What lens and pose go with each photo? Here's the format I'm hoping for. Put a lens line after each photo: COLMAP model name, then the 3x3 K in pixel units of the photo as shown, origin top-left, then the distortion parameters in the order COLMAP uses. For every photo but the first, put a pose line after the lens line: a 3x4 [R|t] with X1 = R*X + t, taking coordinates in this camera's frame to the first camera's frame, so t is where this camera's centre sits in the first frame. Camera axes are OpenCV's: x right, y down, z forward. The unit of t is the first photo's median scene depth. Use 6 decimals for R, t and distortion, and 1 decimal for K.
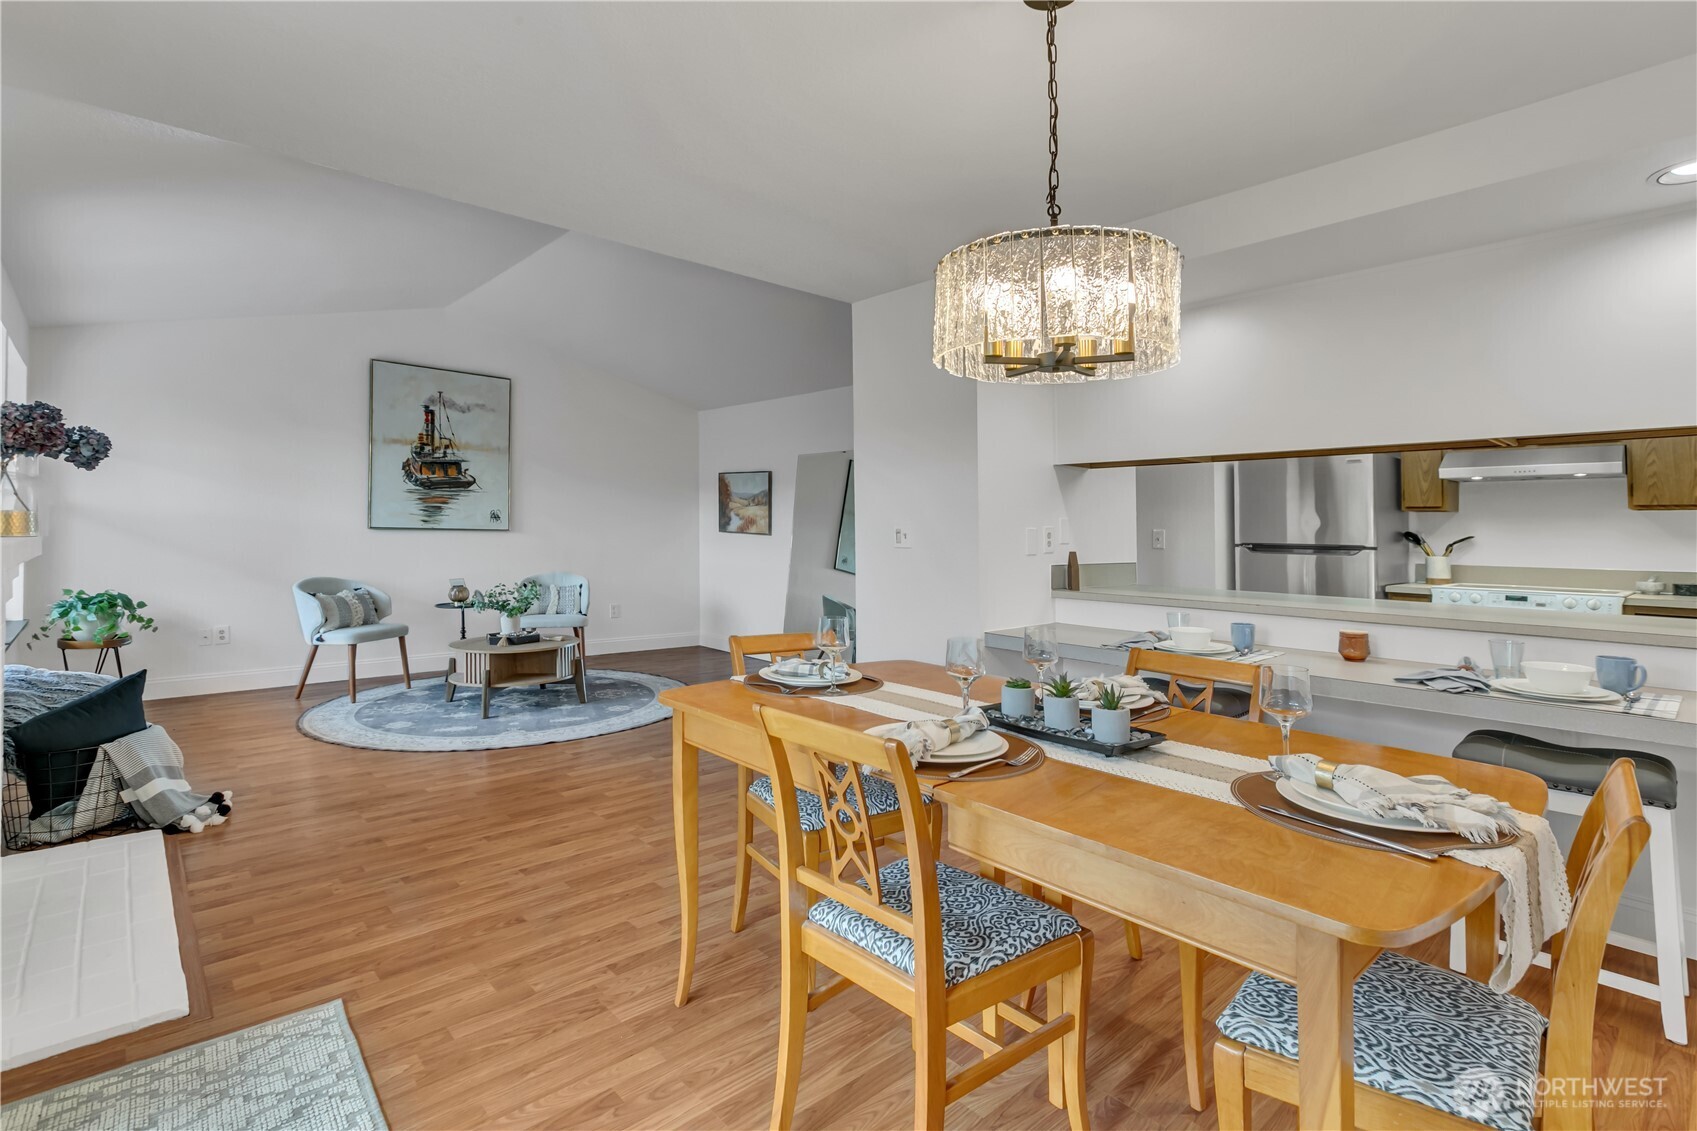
lens RADIAL K [[809.4, 0, 866.1], [0, 809.4, 535.7], [0, 0, 1]] dist [-0.000330, 0.000601]
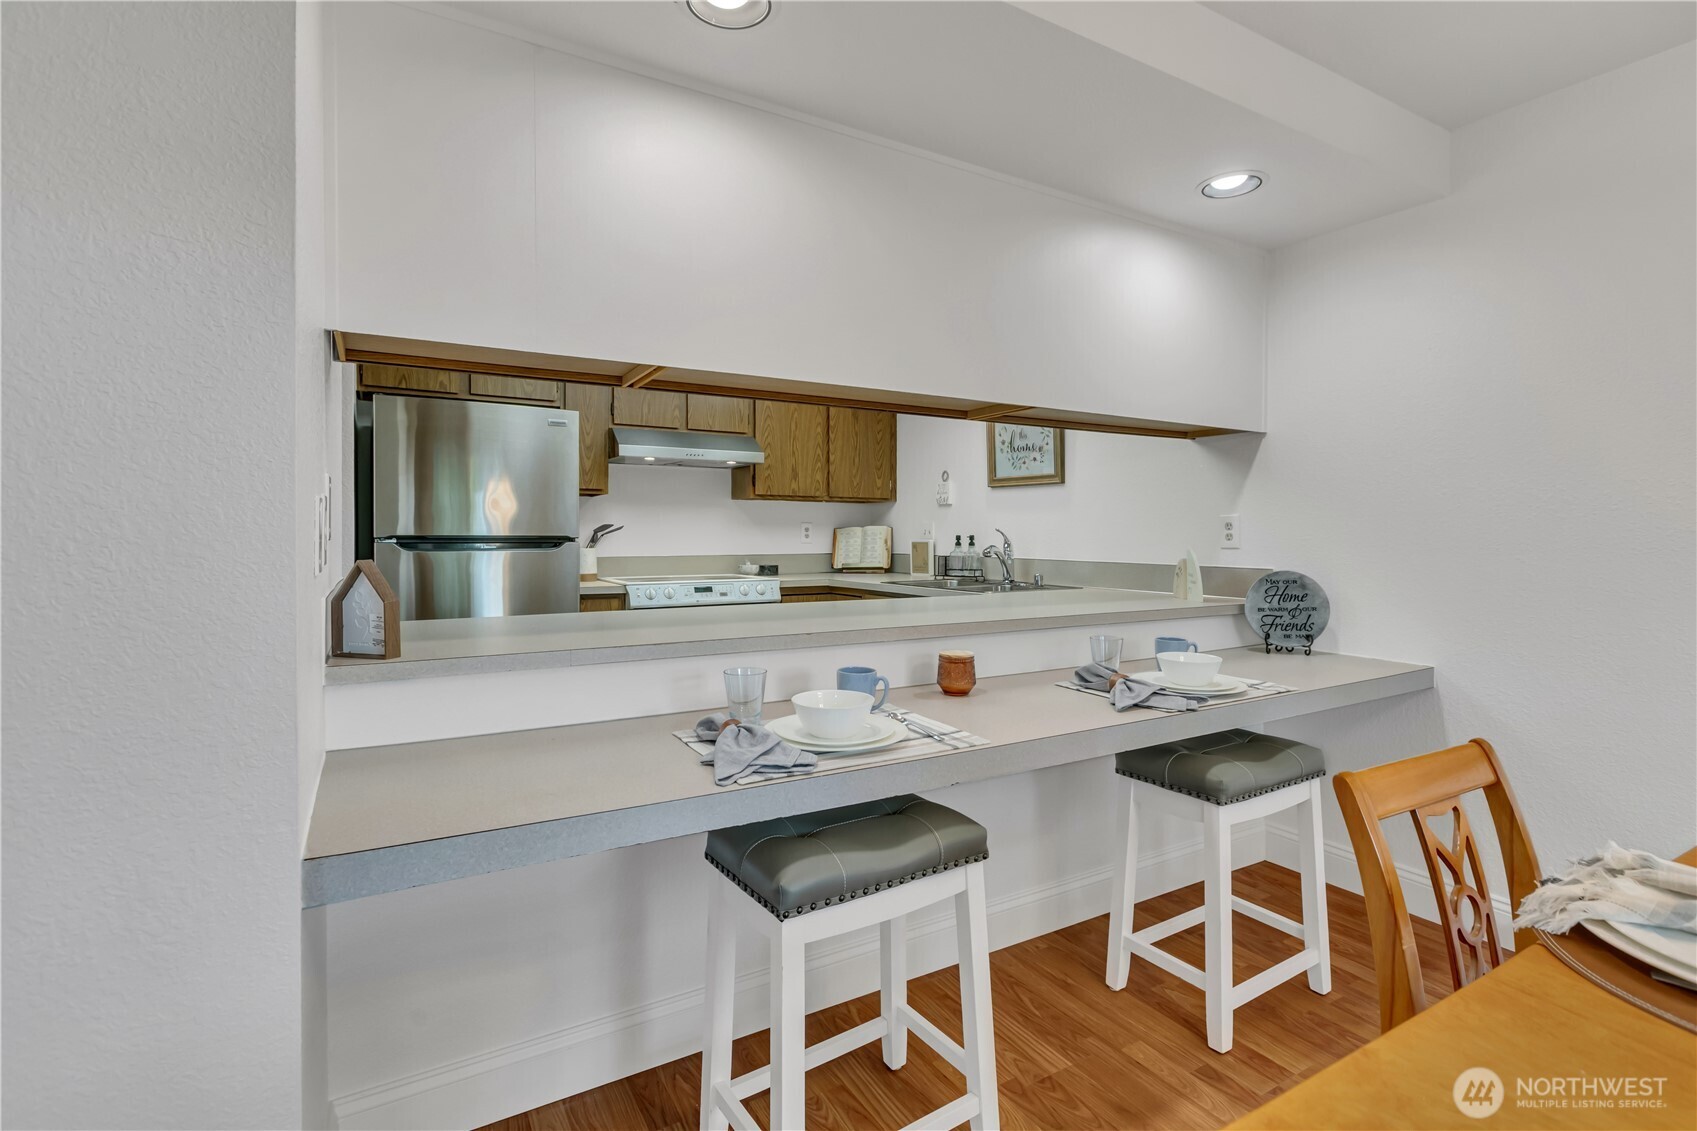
lens RADIAL K [[809.4, 0, 866.1], [0, 809.4, 535.7], [0, 0, 1]] dist [-0.000330, 0.000601]
pose [[0.202101, -0.015271, 0.979246, -0.042989], [0.004870, 0.999882, 0.014588, 0.001904], [-0.979353, 0.001821, 0.202151, 0.420649]]
